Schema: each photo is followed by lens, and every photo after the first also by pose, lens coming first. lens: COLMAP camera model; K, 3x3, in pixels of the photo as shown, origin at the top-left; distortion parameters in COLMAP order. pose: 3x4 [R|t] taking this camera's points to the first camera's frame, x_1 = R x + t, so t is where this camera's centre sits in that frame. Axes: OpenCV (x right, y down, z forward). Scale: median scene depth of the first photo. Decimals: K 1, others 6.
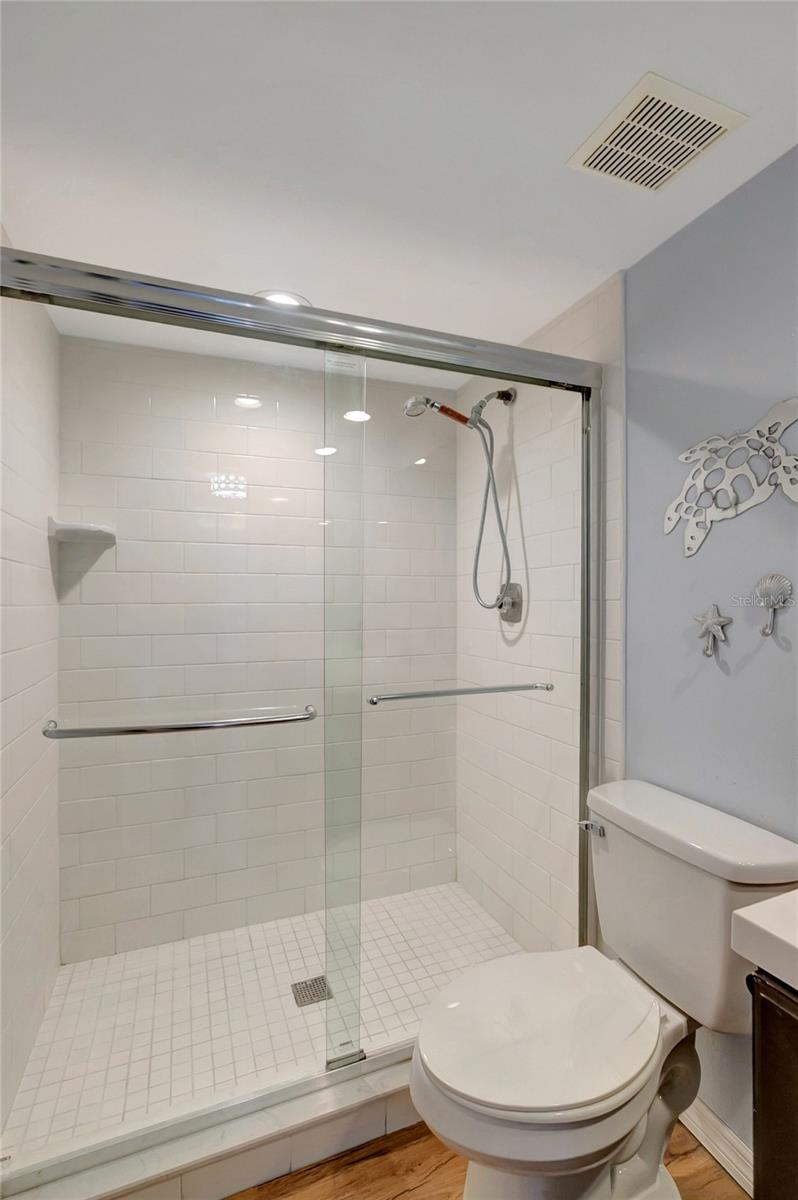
lens RADIAL K [[564.4, 0, 401.5], [0, 564.4, 596.9], [0, 0, 1]] dist [-0.025865, 0.013680]
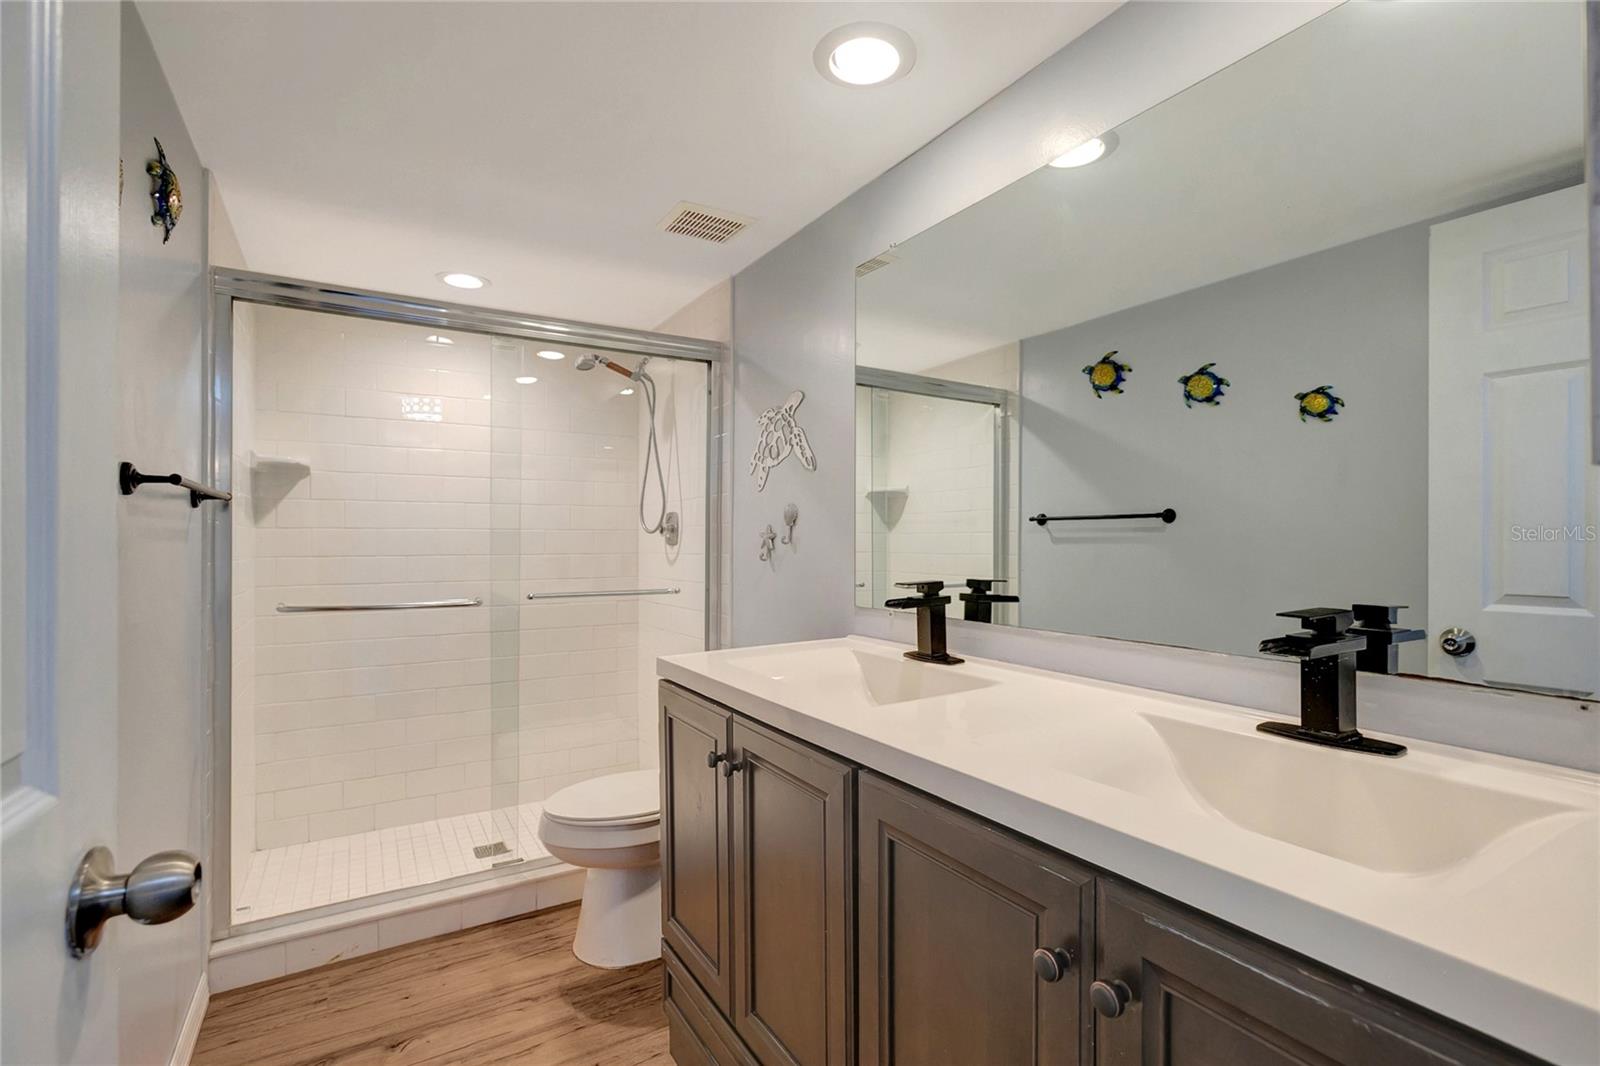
lens RADIAL K [[752.5, 0, 799.3], [0, 752.5, 539.7], [0, 0, 1]] dist [-0.025865, 0.013680]
pose [[0.986934, 0.000918, 0.161125, 0.266080], [-0.000553, 0.999997, -0.002311, 0.048312], [-0.161127, 0.002191, 0.986931, -0.782480]]
